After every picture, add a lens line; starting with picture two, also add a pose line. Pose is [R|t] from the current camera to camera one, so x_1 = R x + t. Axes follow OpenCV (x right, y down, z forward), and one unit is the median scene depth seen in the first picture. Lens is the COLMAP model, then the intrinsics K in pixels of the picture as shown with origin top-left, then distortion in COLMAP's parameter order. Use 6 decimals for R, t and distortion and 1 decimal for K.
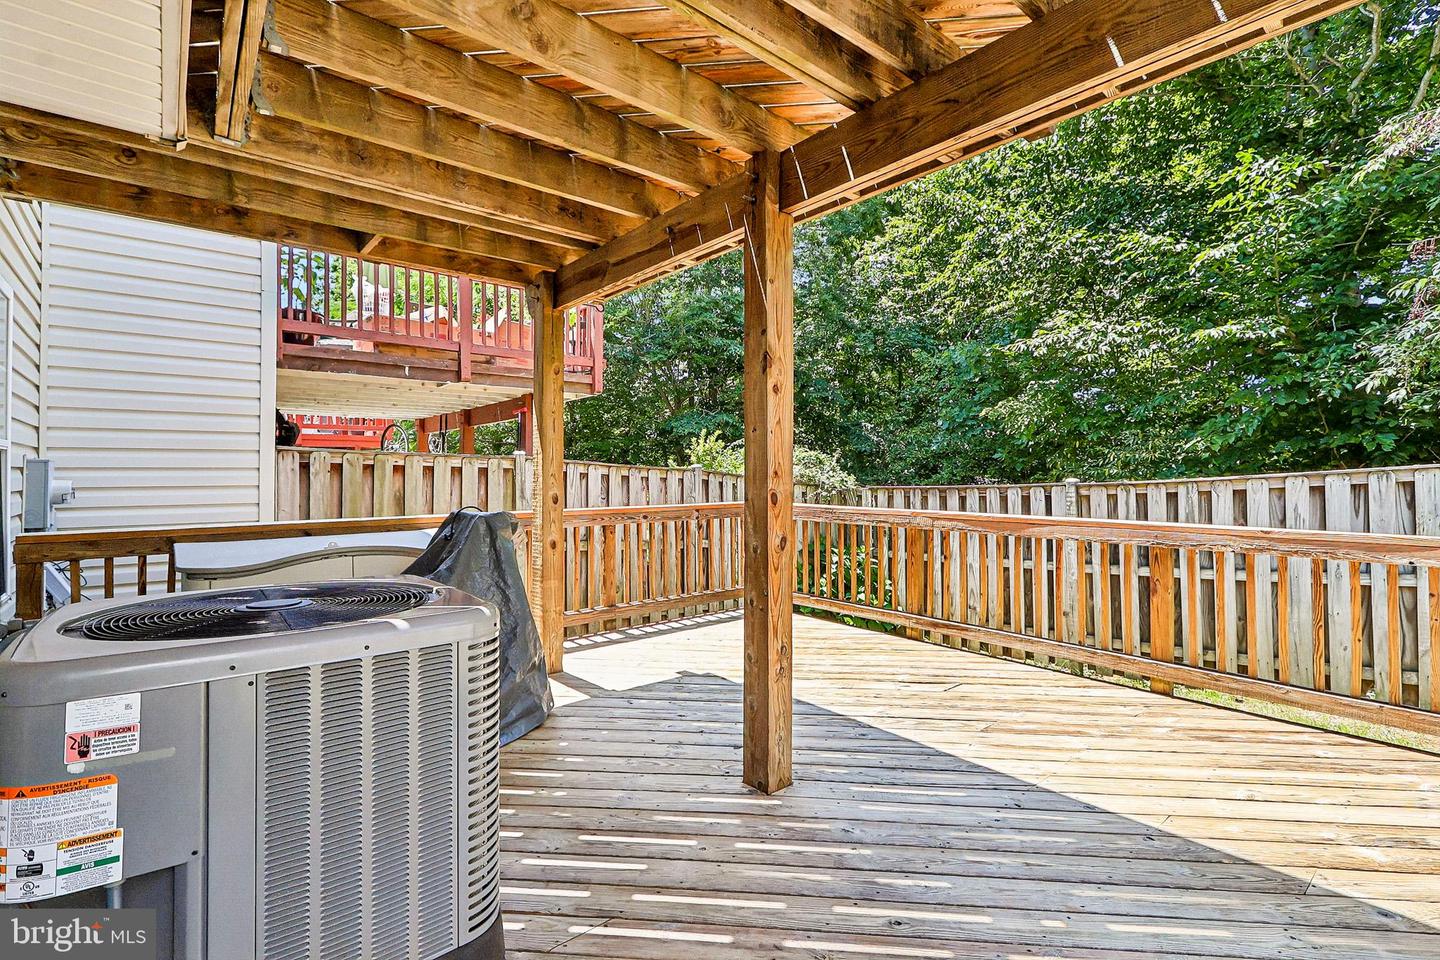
lens RADIAL K [[667.9, 0, 711.9], [0, 667.9, 469.3], [0, 0, 1]] dist [-0.000125, -0.000745]
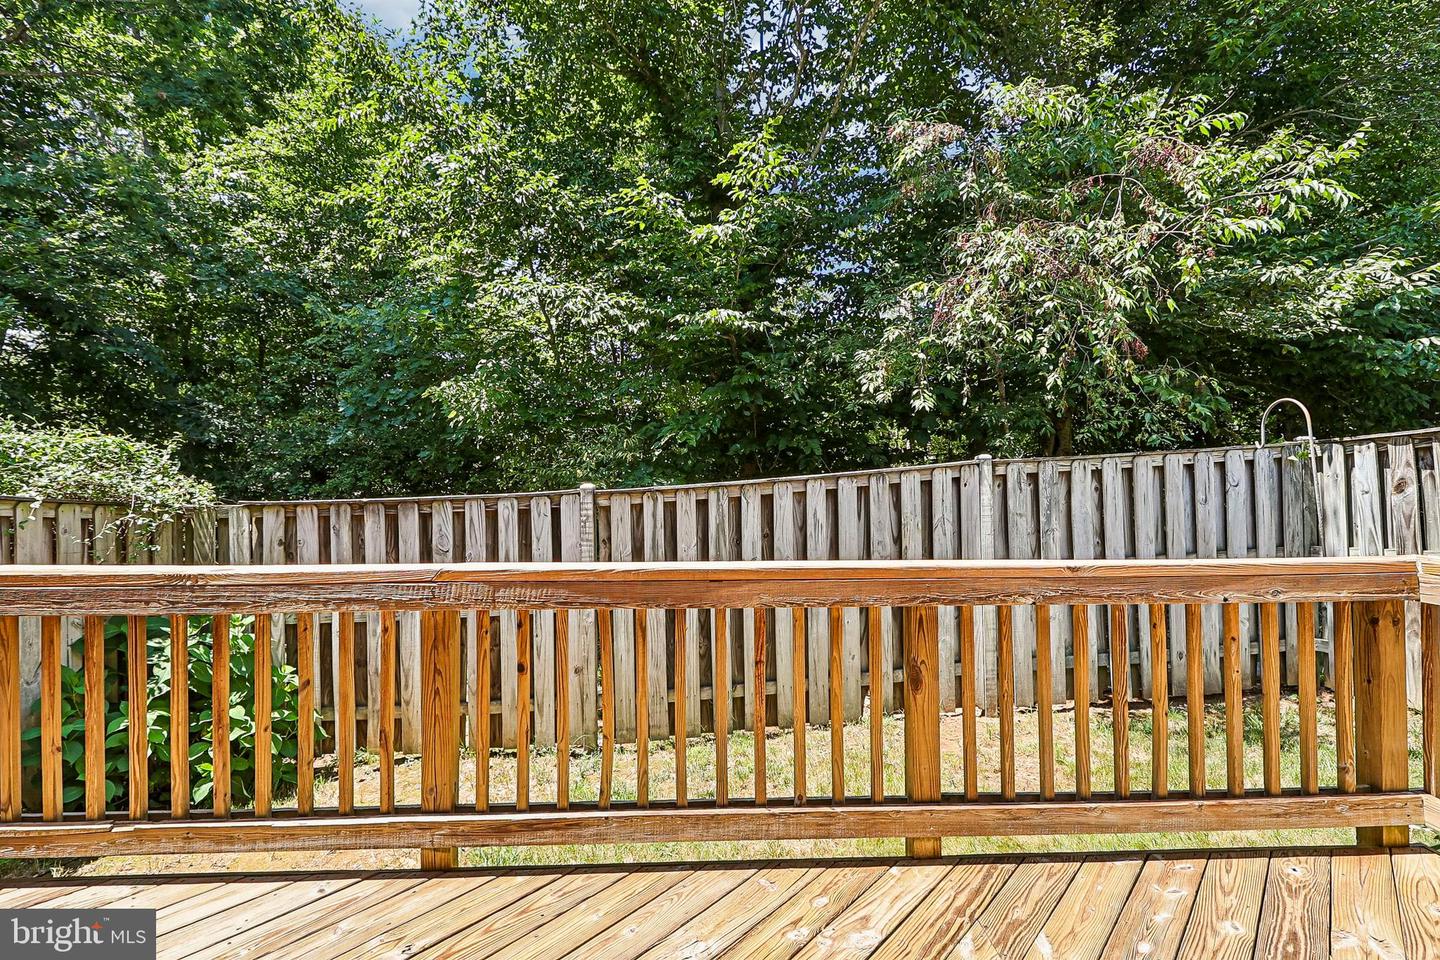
lens RADIAL K [[664.7, 0, 716.9], [0, 664.7, 466.4], [0, 0, 1]] dist [0.002539, -0.000712]
pose [[0.622302, 0.004618, 0.782763, 0.044531], [0.000765, 0.999979, -0.006507, -0.000677], [-0.782777, 0.004648, 0.622285, 0.344563]]
